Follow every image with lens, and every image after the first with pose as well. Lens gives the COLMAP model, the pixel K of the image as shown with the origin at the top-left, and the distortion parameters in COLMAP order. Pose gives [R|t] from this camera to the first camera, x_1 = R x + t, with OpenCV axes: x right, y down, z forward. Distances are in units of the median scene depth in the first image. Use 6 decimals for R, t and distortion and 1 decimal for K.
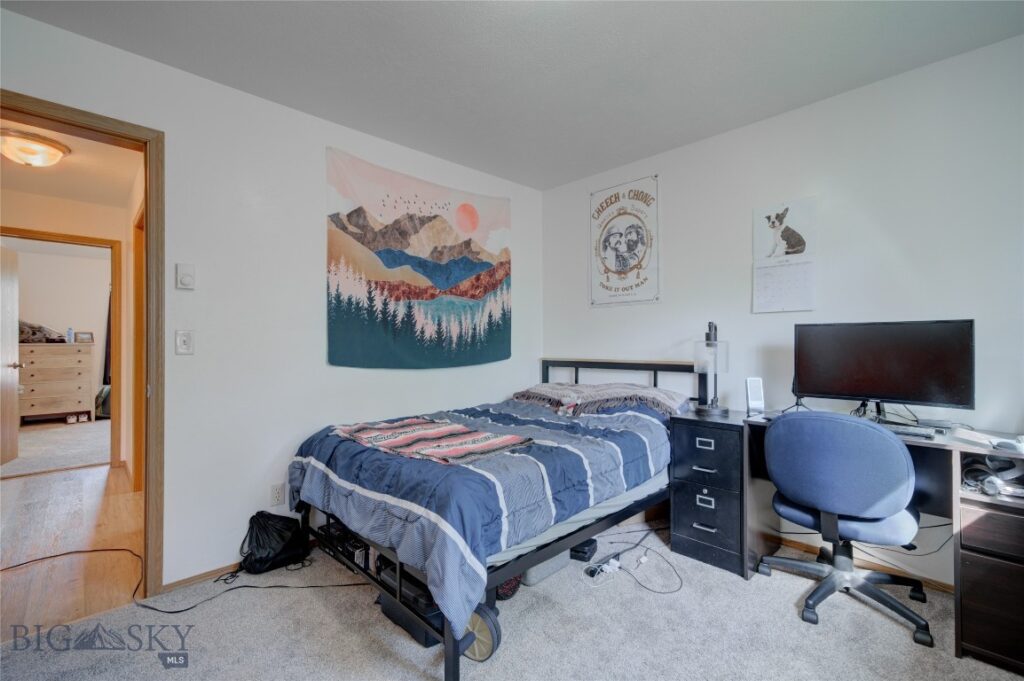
lens RADIAL K [[452.6, 0, 510.3], [0, 452.6, 338.4], [0, 0, 1]] dist [-0.000688, 0.000305]
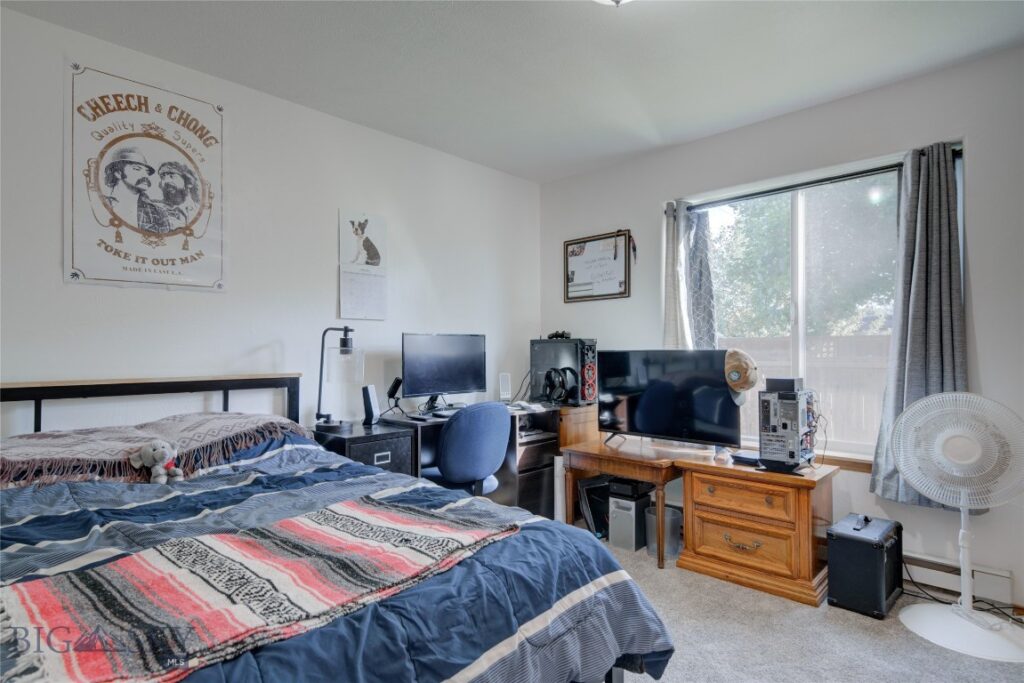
lens RADIAL K [[545.7, 0, 508.6], [0, 545.7, 348.4], [0, 0, 1]] dist [-0.013185, -0.001322]
pose [[-0.038892, 0.003156, 0.999238, -0.506387], [-0.008331, 0.999959, -0.003482, 0.006375], [-0.999209, -0.008460, -0.038864, 0.569348]]
